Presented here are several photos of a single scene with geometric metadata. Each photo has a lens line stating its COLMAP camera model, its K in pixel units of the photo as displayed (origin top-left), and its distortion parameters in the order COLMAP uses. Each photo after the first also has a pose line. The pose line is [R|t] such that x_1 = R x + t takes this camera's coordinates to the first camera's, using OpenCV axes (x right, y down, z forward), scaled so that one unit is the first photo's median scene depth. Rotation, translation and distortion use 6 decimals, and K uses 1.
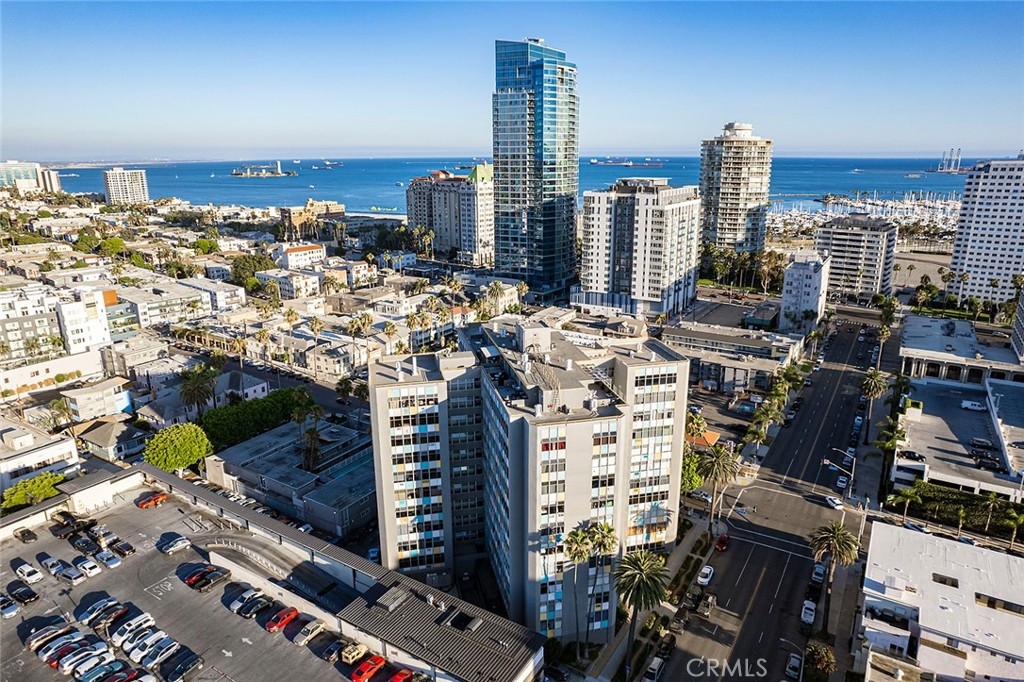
lens RADIAL K [[654.6, 0, 521.1], [0, 654.6, 330.0], [0, 0, 1]] dist [-0.075395, 0.070573]
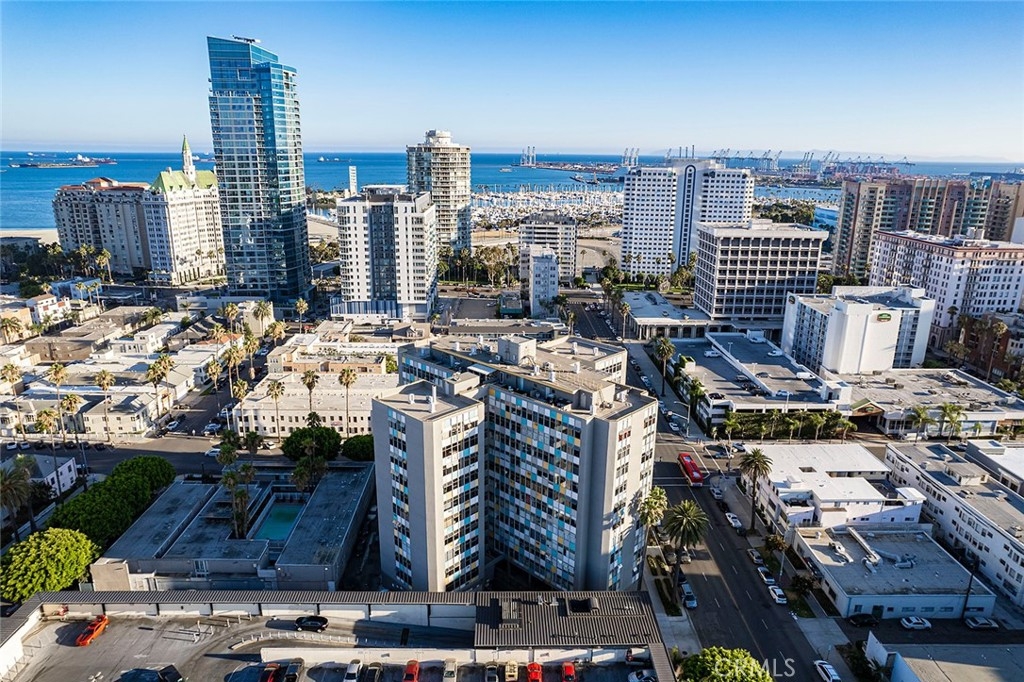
lens RADIAL K [[654.6, 0, 516.9], [0, 654.6, 324.5], [0, 0, 1]] dist [-0.075395, 0.070573]
pose [[0.840236, -0.127337, 0.527057, -0.289584], [0.127634, 0.991168, 0.035991, -0.037039], [-0.526985, 0.037030, 0.849067, 0.032828]]
